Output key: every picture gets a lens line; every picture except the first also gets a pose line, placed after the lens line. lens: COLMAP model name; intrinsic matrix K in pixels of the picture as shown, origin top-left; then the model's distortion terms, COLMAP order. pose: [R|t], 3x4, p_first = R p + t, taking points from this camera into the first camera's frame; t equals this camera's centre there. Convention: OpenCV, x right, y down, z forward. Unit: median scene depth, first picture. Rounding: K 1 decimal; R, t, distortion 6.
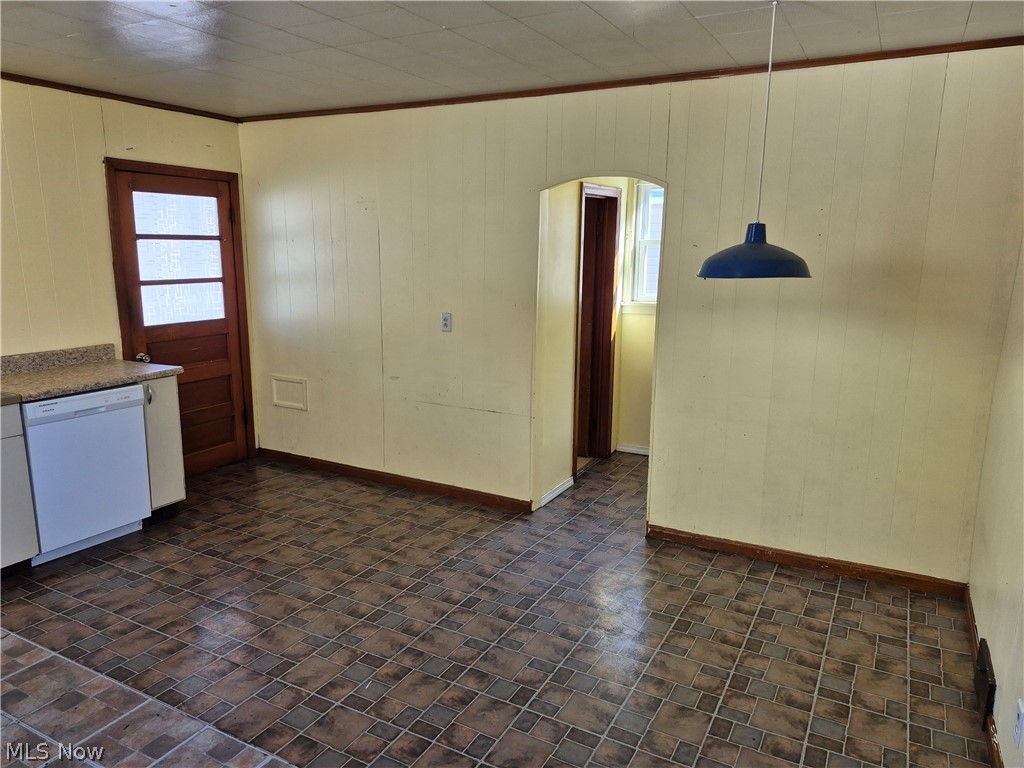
lens RADIAL K [[704.8, 0, 515.1], [0, 704.8, 386.2], [0, 0, 1]] dist [0.007288, -0.012245]
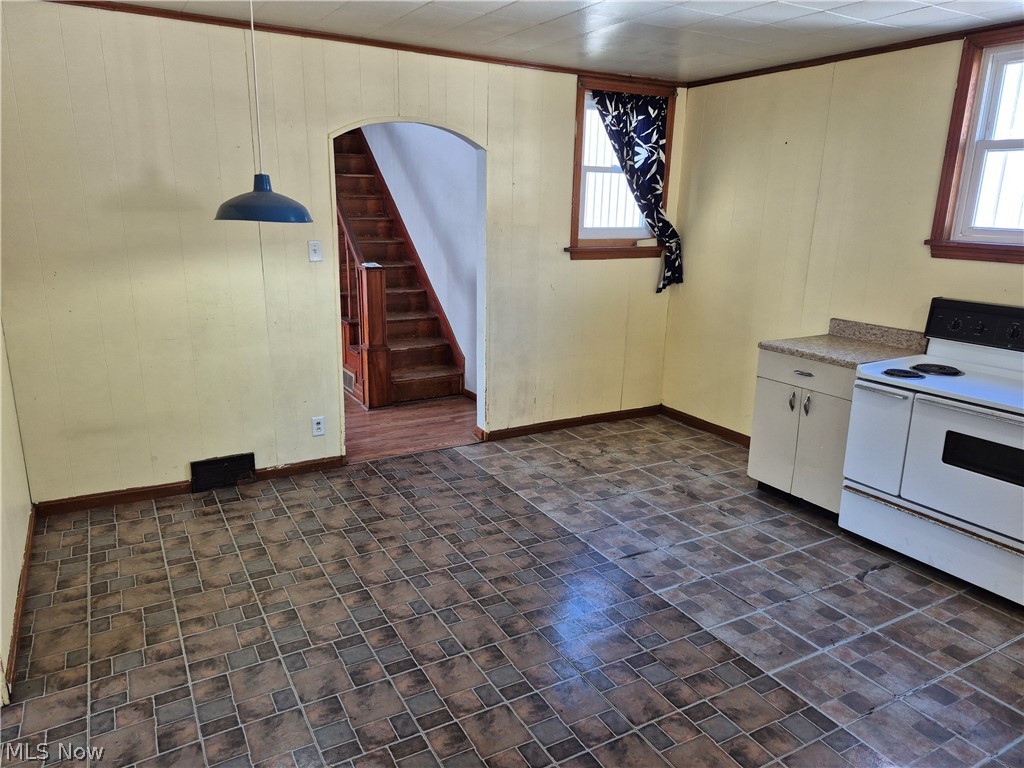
lens RADIAL K [[704.8, 0, 509.0], [0, 704.8, 382.6], [0, 0, 1]] dist [0.007288, -0.012245]
pose [[-0.848103, -0.158053, 0.505709, -0.605678], [0.073543, 0.910114, 0.407780, -0.338992], [-0.524703, 0.383030, -0.760246, 1.684398]]
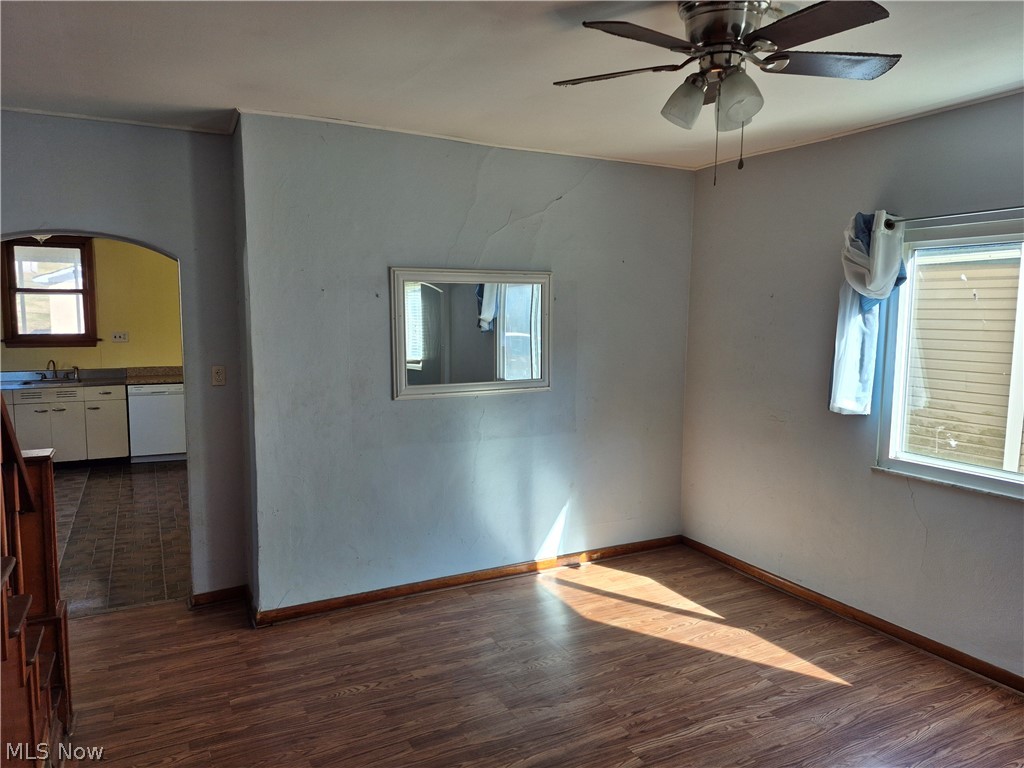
lens RADIAL K [[704.8, 0, 509.7], [0, 704.8, 385.7], [0, 0, 1]] dist [0.007288, -0.012245]
pose [[0.828261, 0.057613, -0.557373, 1.887987], [-0.110580, 0.991945, -0.061791, 0.037240], [0.549323, 0.112813, 0.827960, -0.211277]]
